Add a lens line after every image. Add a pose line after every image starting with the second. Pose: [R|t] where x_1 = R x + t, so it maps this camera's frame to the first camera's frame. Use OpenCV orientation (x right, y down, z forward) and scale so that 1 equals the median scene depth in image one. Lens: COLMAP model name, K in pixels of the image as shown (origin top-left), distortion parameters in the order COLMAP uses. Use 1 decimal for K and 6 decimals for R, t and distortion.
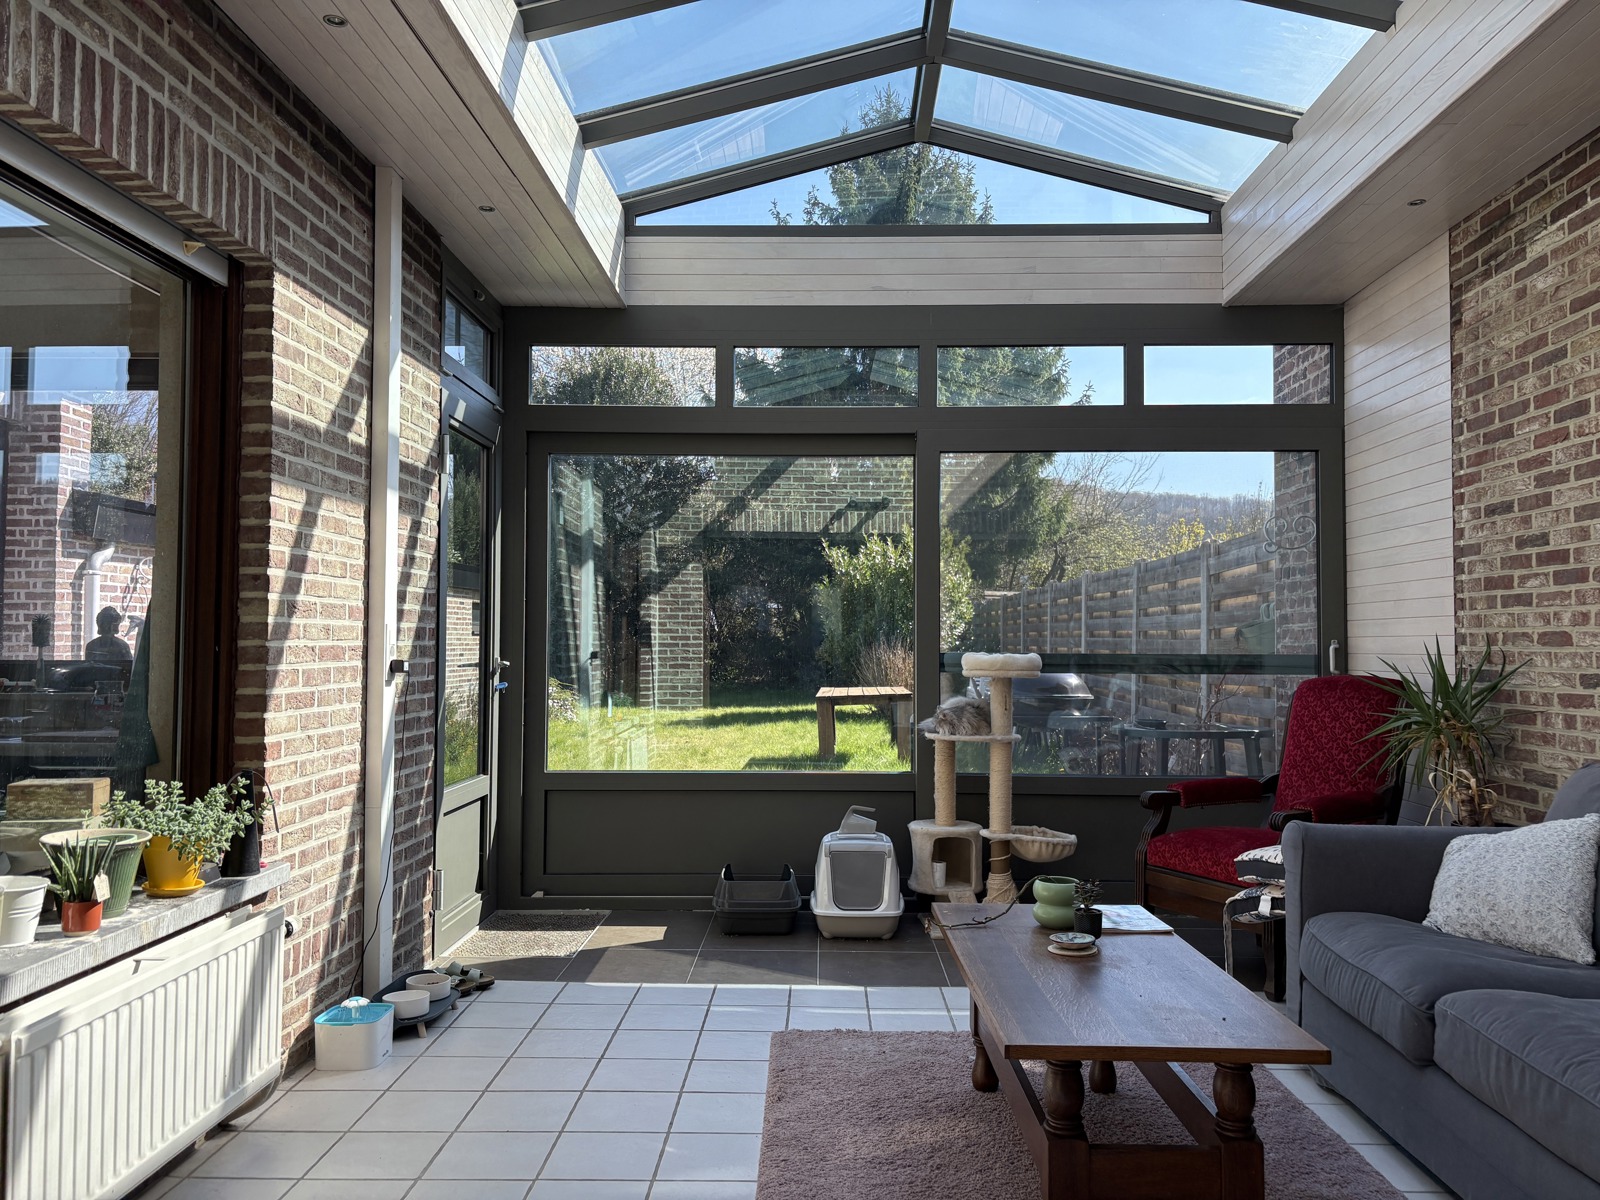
lens RADIAL K [[1239.2, 0, 803.4], [0, 1239.2, 613.0], [0, 0, 1]] dist [0.036071, -0.008216]
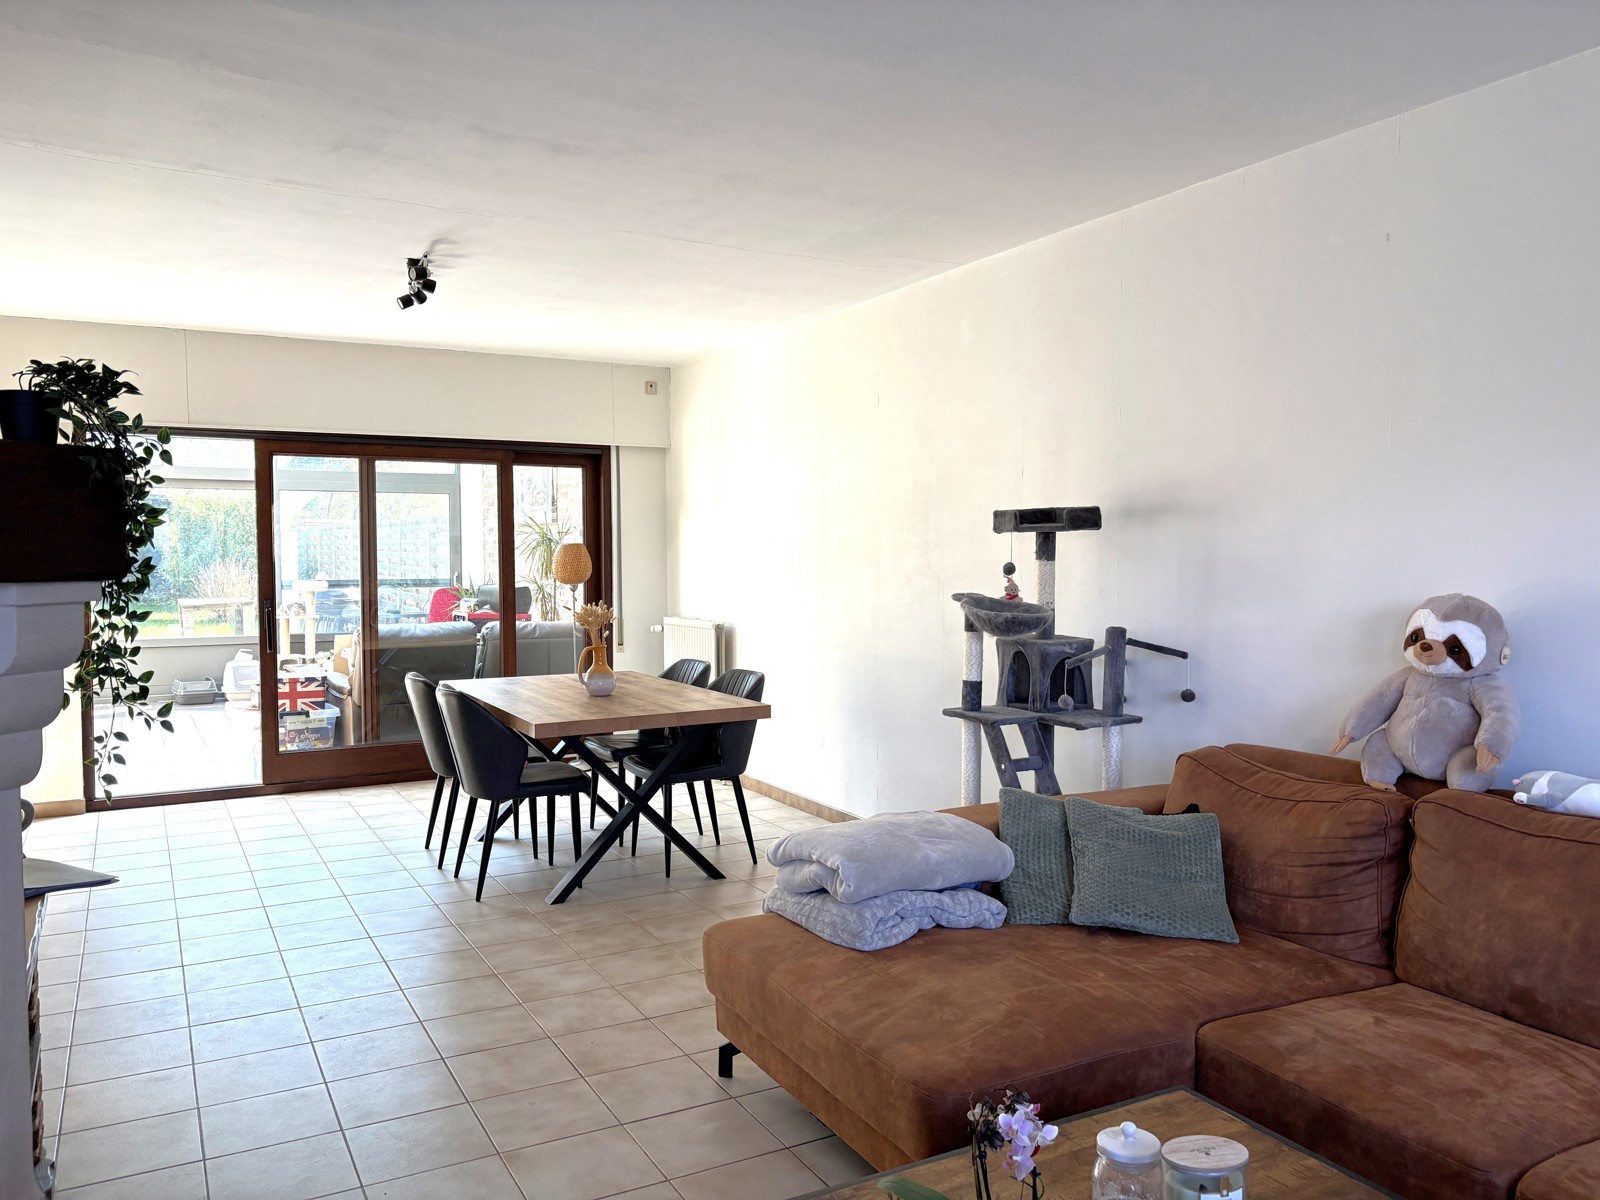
lens RADIAL K [[1239.2, 0, 802.0], [0, 1239.2, 602.6], [0, 0, 1]] dist [0.036071, -0.008216]
pose [[0.866812, -0.026072, 0.497952, -0.205566], [-0.007396, 0.997850, 0.065119, -0.087165], [-0.498579, -0.060129, 0.864756, -1.486992]]
